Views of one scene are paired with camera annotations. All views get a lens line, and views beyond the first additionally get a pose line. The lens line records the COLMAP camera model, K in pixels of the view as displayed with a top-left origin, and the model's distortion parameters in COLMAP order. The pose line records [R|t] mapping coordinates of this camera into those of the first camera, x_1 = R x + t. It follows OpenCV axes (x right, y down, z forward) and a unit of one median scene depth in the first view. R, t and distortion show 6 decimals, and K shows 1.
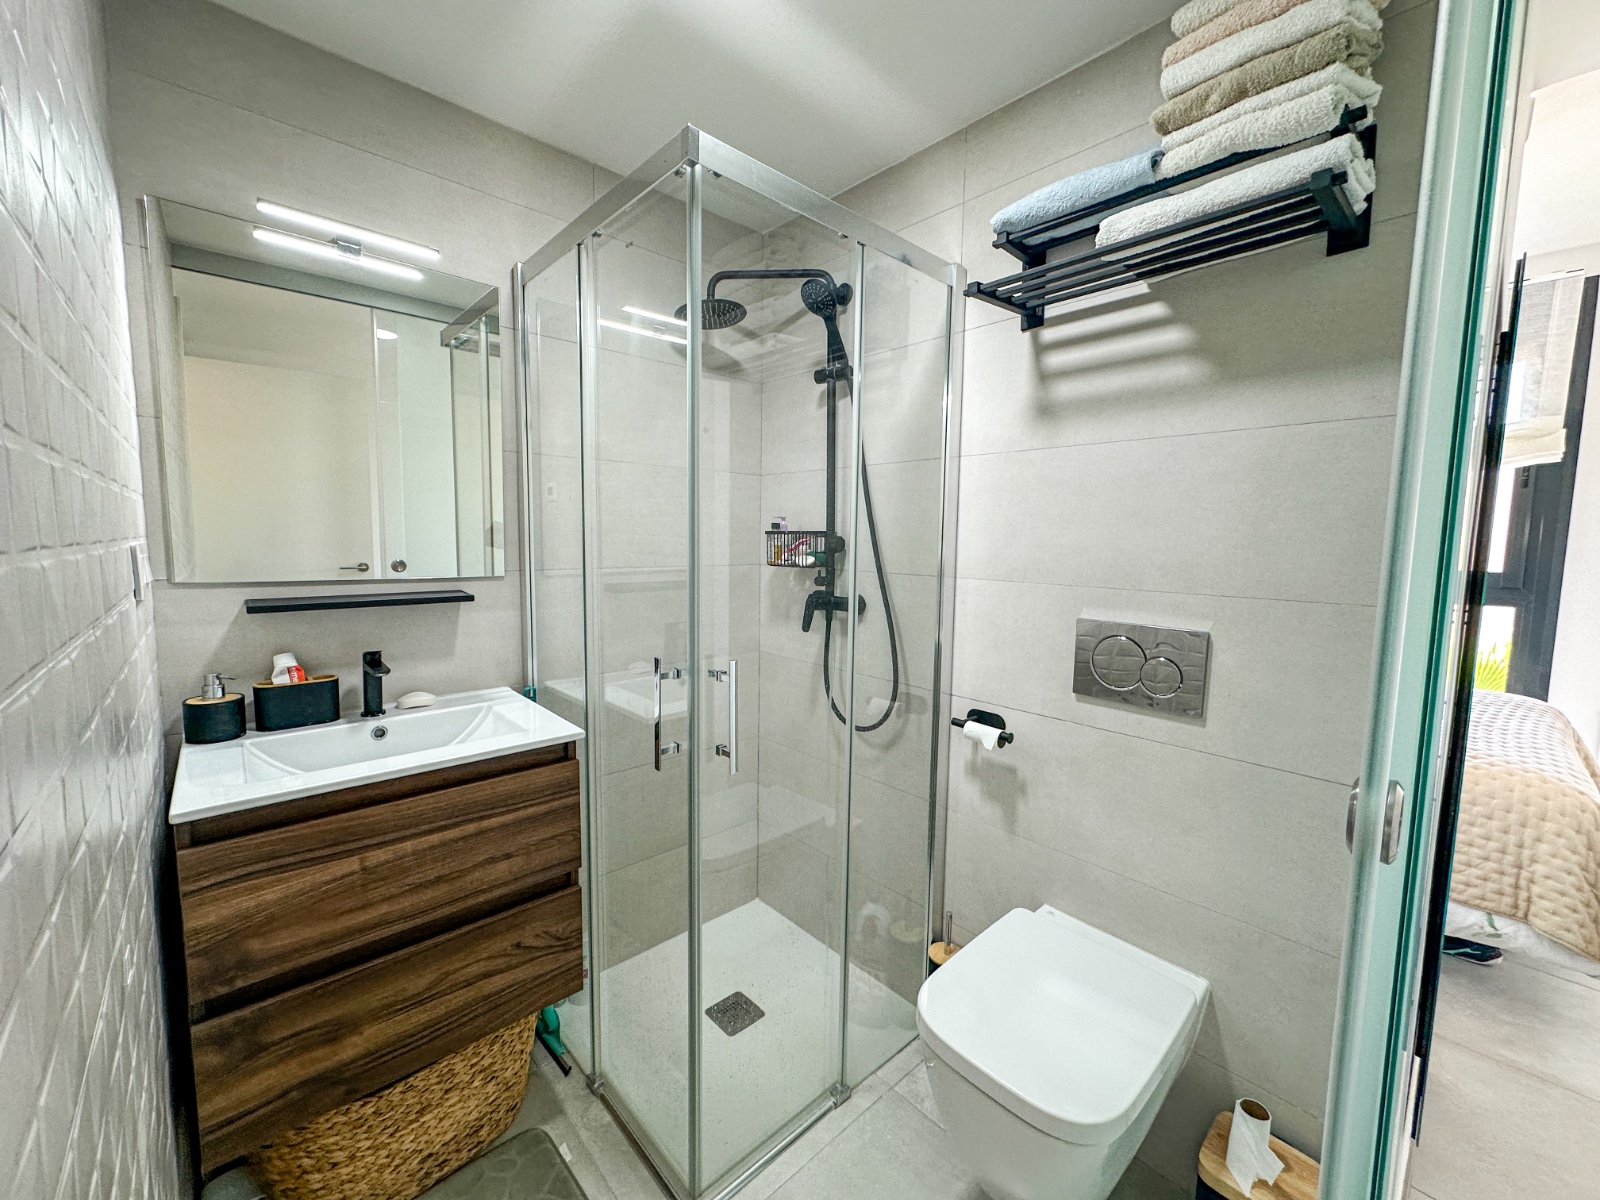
lens RADIAL K [[635.0, 0, 804.3], [0, 635.0, 597.5], [0, 0, 1]] dist [0.000902, 0.000039]
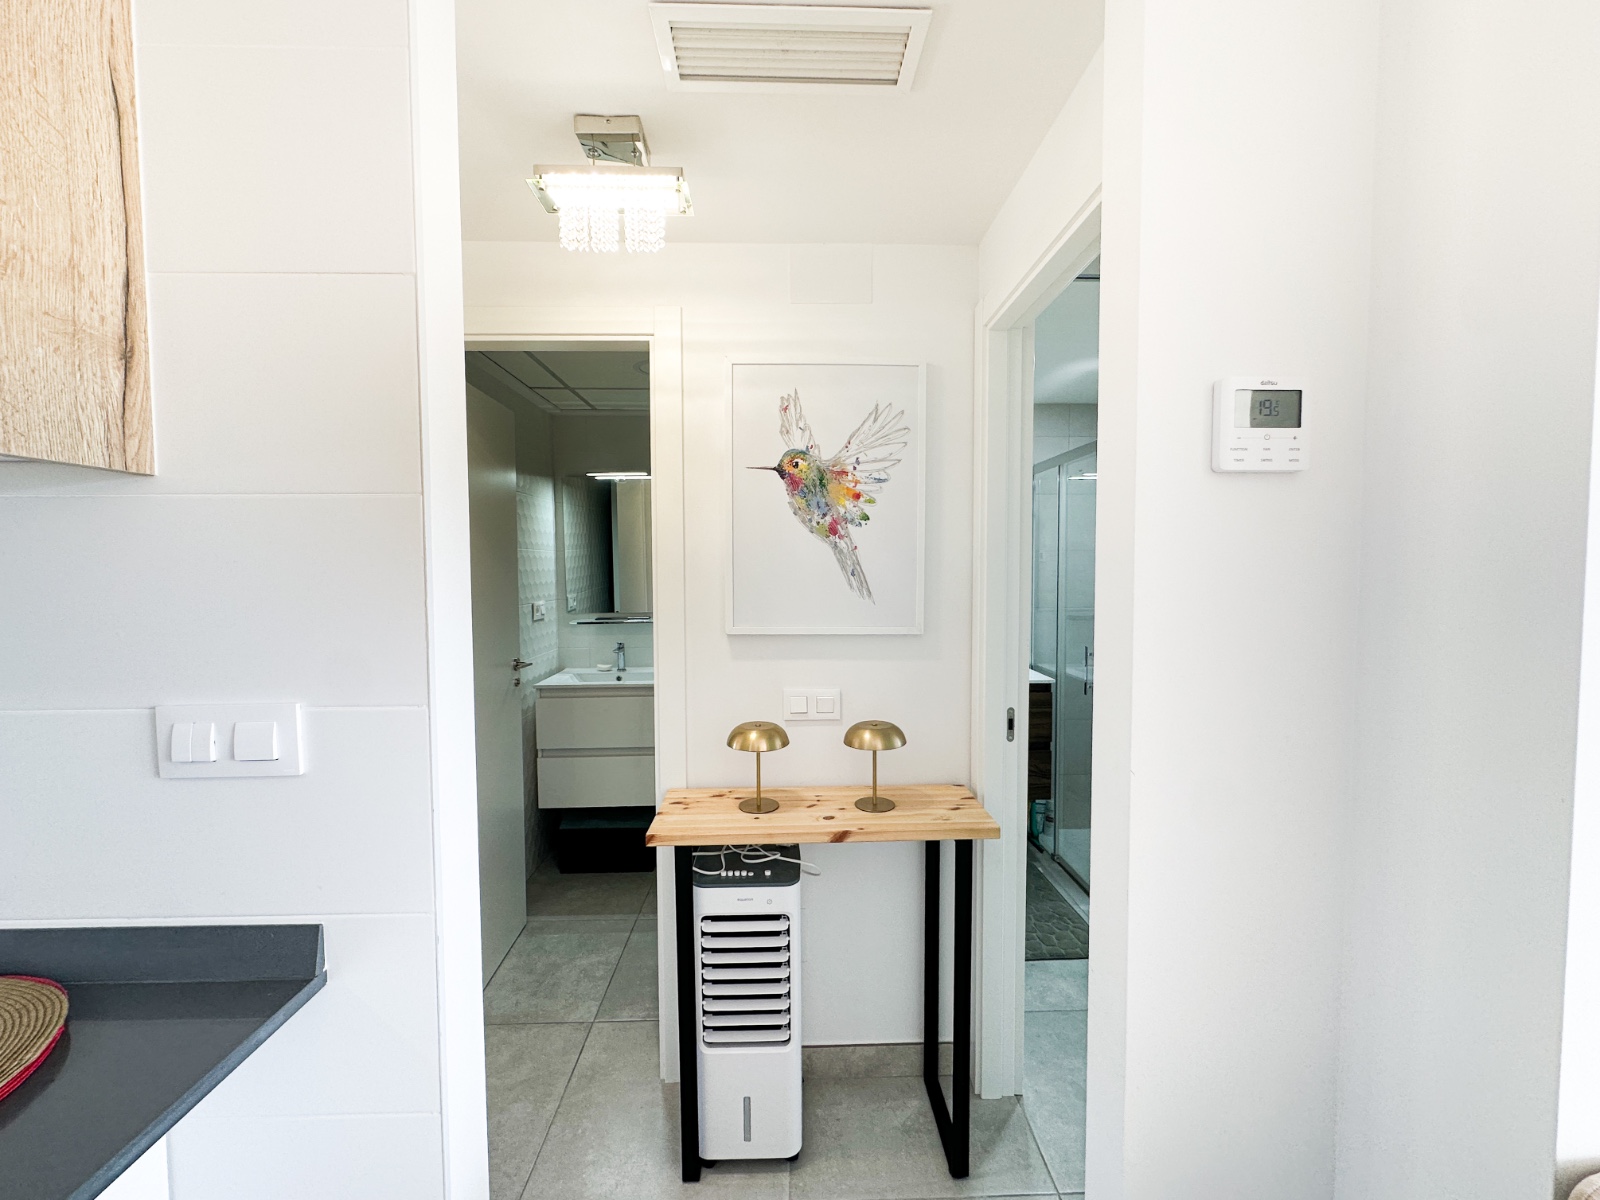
lens RADIAL K [[659.2, 0, 802.3], [0, 659.2, 596.0], [0, 0, 1]] dist [-0.000489, -0.000490]
pose [[0.757771, 0.012613, -0.652399, 0.443357], [-0.046226, 0.998339, -0.034391, 0.028653], [0.650881, 0.056219, 0.757095, -1.225434]]
